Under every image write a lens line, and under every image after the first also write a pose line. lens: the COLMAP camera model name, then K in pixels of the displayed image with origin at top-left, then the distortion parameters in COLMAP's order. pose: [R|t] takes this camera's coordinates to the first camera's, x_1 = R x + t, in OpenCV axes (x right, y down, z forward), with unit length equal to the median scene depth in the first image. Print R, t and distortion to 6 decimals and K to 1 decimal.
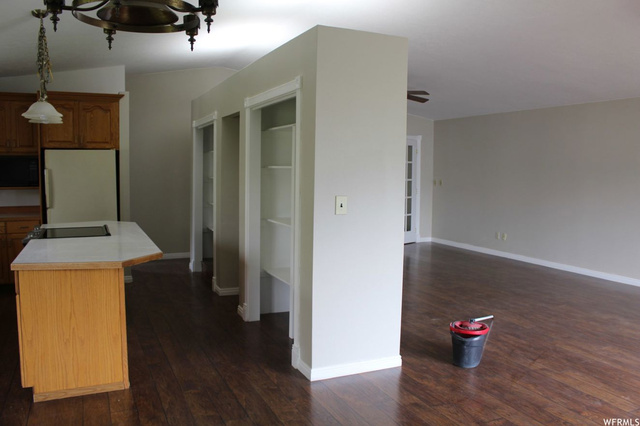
lens RADIAL K [[527.7, 0, 320.0], [0, 527.7, 213.0], [0, 0, 1]] dist [-0.159978, 0.140204]
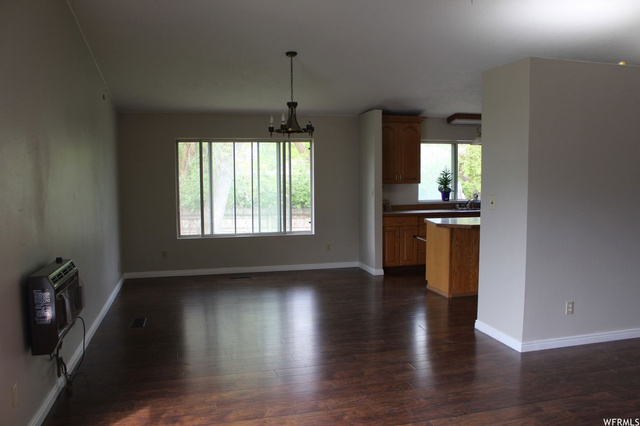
lens RADIAL K [[527.7, 0, 320.0], [0, 527.7, 213.0], [0, 0, 1]] dist [-0.159978, 0.140204]
pose [[-0.173852, 0.070554, -0.982241, 0.828232], [-0.075954, 0.993498, 0.084806, -0.039451], [0.981838, 0.089349, -0.167363, 0.477465]]
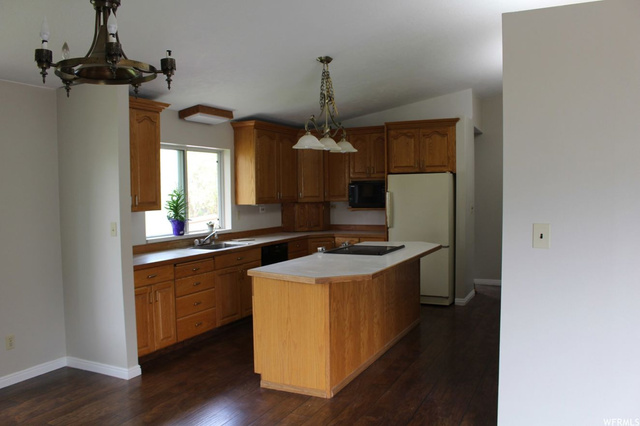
lens RADIAL K [[527.7, 0, 320.0], [0, 527.7, 213.0], [0, 0, 1]] dist [-0.159978, 0.140204]
pose [[0.640321, 0.015051, -0.767960, 0.246419], [-0.048272, 0.998620, -0.020677, -0.010393], [0.766589, 0.050311, 0.640164, 0.157139]]
